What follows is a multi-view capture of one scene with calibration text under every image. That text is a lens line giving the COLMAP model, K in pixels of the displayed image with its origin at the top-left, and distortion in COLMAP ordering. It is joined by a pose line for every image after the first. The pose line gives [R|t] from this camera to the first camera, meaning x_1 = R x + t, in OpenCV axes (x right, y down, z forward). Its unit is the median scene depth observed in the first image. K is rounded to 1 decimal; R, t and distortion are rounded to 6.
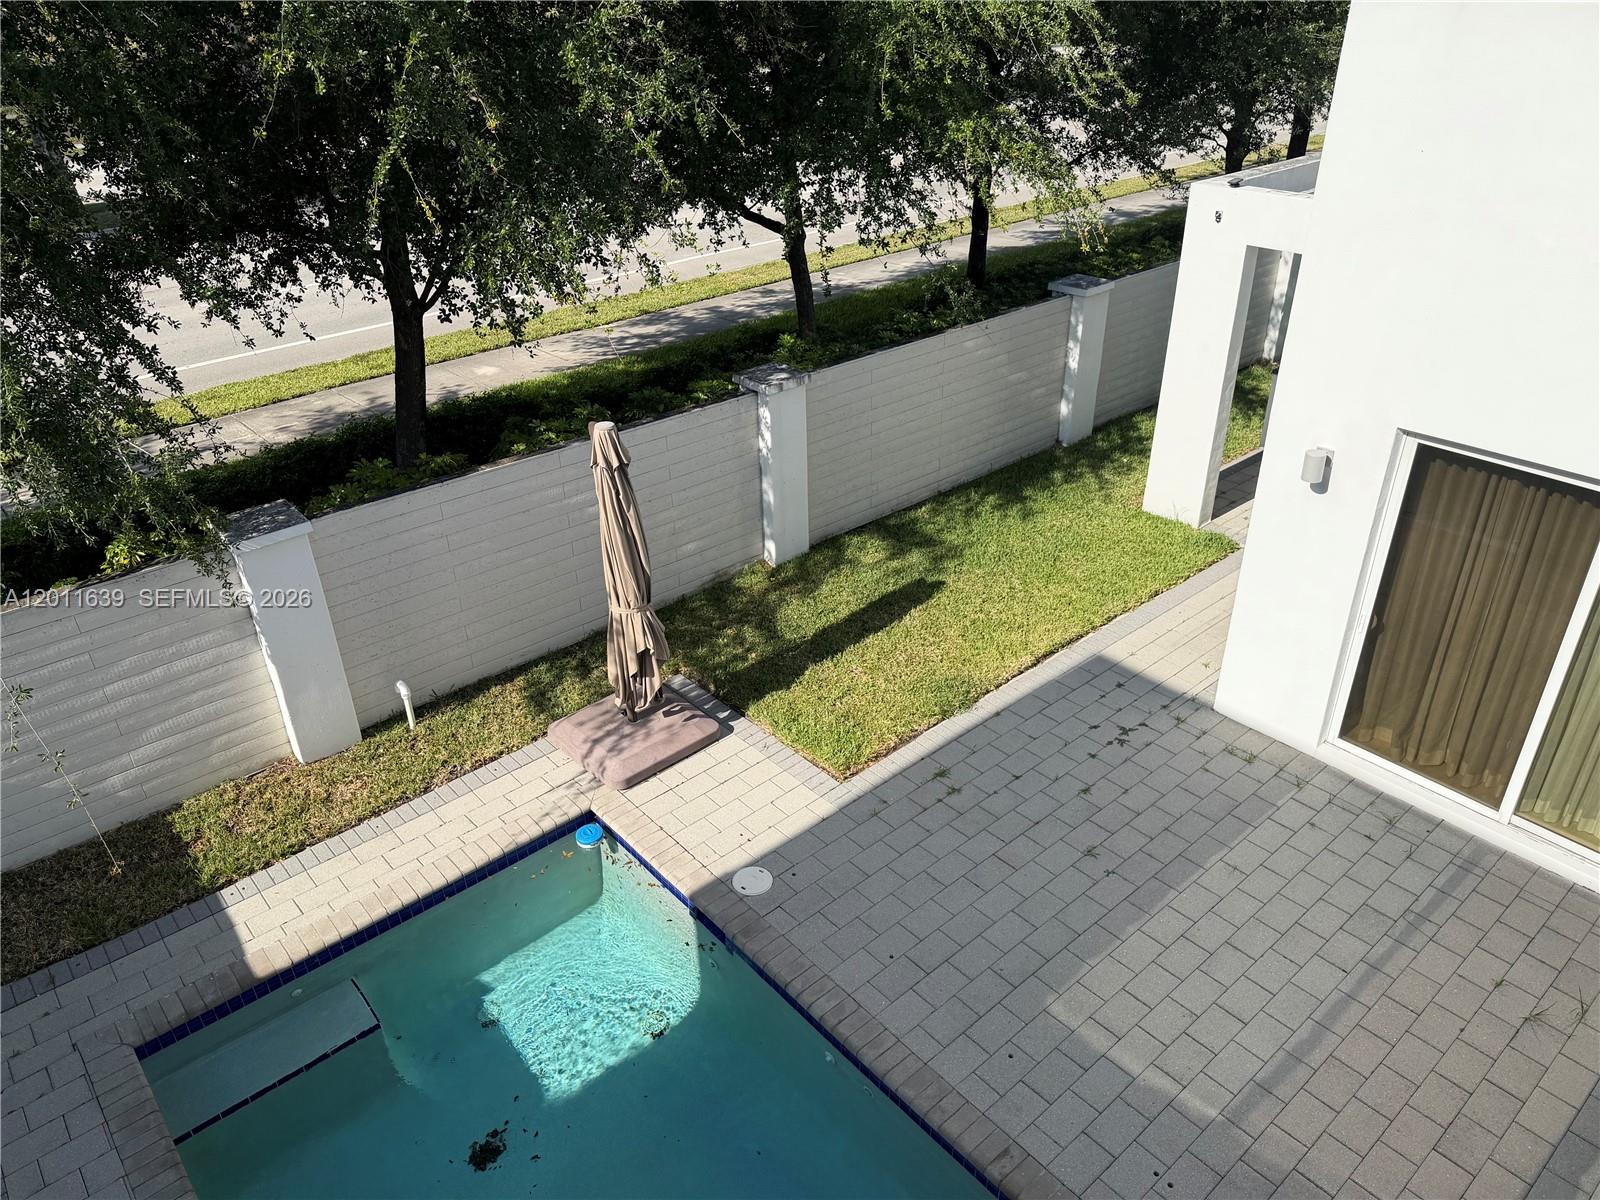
lens RADIAL K [[1147.2, 0, 804.6], [0, 1147.2, 606.6], [0, 0, 1]] dist [0.072659, -0.000701]
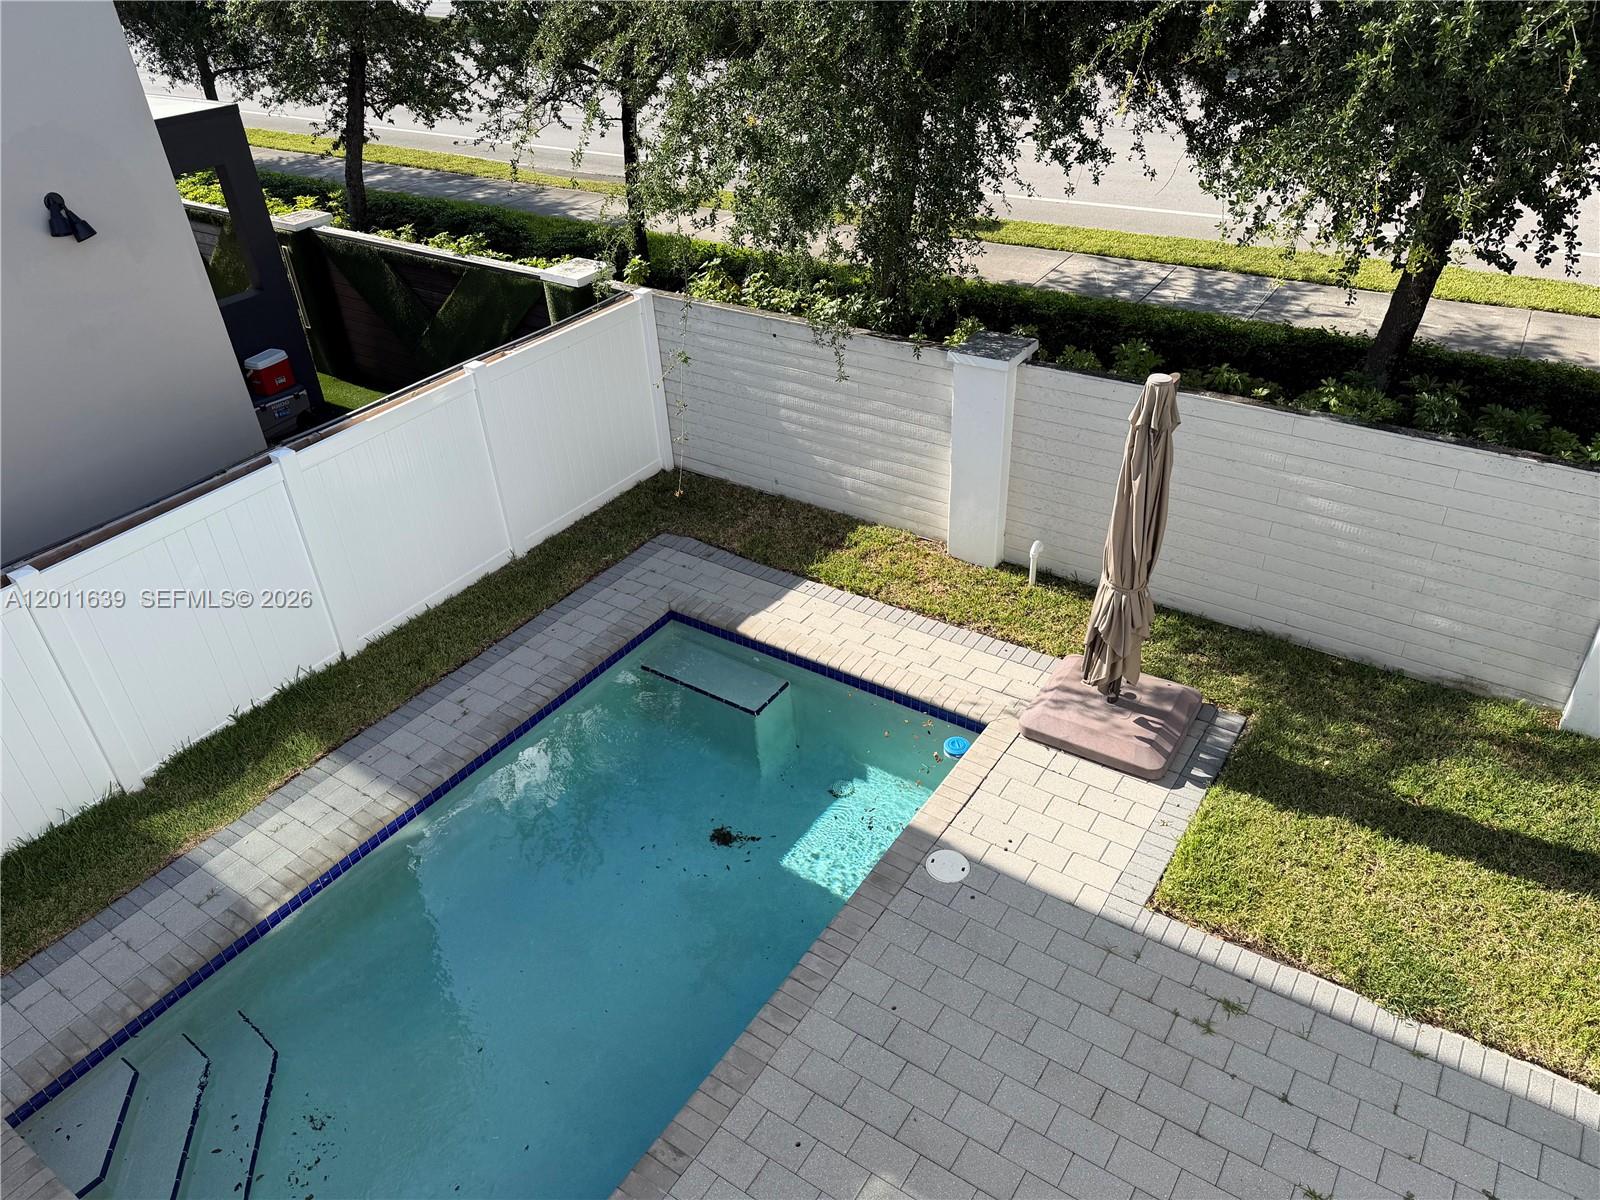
lens RADIAL K [[1147.2, 0, 804.6], [0, 1147.2, 606.6], [0, 0, 1]] dist [0.072659, -0.000701]
pose [[0.248591, 0.544176, -0.801296, 0.507874], [-0.443327, 0.799451, 0.405387, -0.235408], [0.861199, 0.254461, 0.439985, 0.390560]]
